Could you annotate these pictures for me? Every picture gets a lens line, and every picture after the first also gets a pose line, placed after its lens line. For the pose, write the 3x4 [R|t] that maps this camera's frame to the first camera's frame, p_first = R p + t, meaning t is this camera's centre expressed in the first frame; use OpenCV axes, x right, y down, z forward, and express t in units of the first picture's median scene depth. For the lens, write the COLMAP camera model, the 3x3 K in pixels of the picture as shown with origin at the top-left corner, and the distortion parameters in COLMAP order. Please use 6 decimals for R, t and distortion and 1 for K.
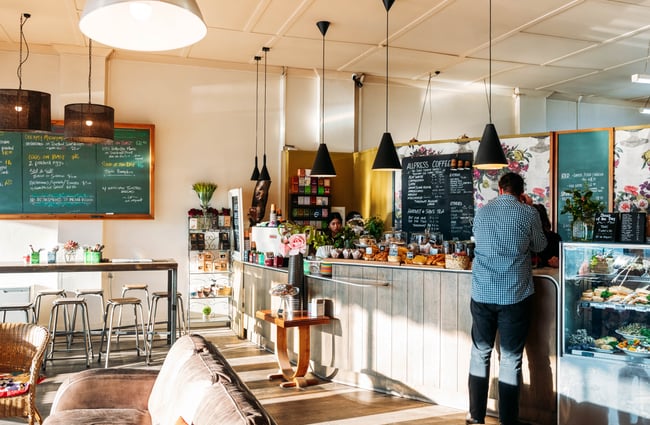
lens RADIAL K [[618.1, 0, 349.6], [0, 618.1, 207.9], [0, 0, 1]] dist [-0.017588, 0.019327]
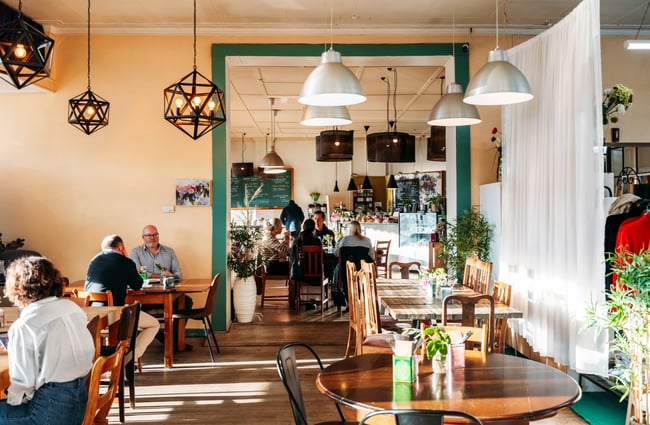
lens RADIAL K [[618.1, 0, 326.7], [0, 618.1, 212.5], [0, 0, 1]] dist [-0.017588, 0.019327]
pose [[0.947936, -0.009250, -0.318327, 0.503388], [0.016429, 0.999667, 0.019877, -0.011578], [0.318038, -0.024072, 0.947772, -1.085020]]
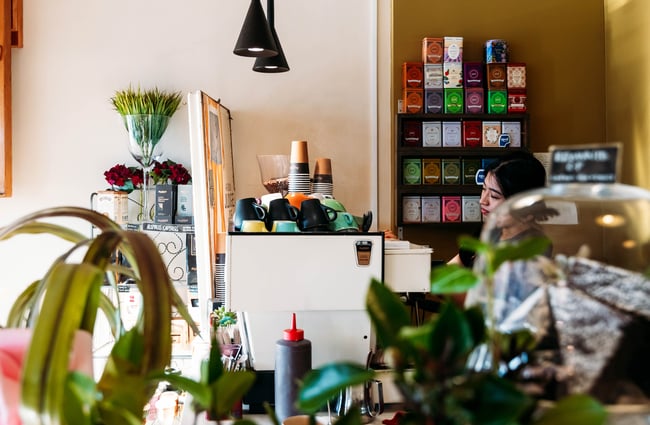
lens RADIAL K [[618.1, 0, 326.3], [0, 618.1, 209.1], [0, 0, 1]] dist [-0.017588, 0.019327]
pose [[0.918728, 0.002858, -0.394881, -0.000867], [0.017130, 0.998744, 0.047082, 0.011197], [0.394520, -0.050020, 0.917525, 0.679686]]
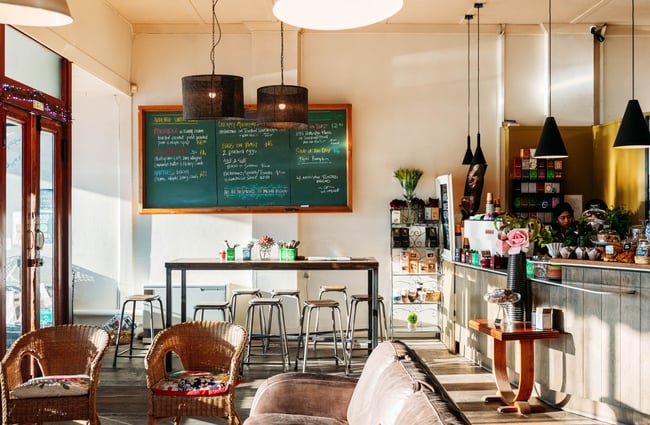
lens RADIAL K [[618.1, 0, 323.2], [0, 618.1, 210.7], [0, 0, 1]] dist [-0.017588, 0.019327]
pose [[0.941086, -0.005904, -0.338115, -0.054412], [0.013063, 0.999736, 0.018900, -0.000591], [0.337914, -0.022204, 0.940915, 0.148381]]
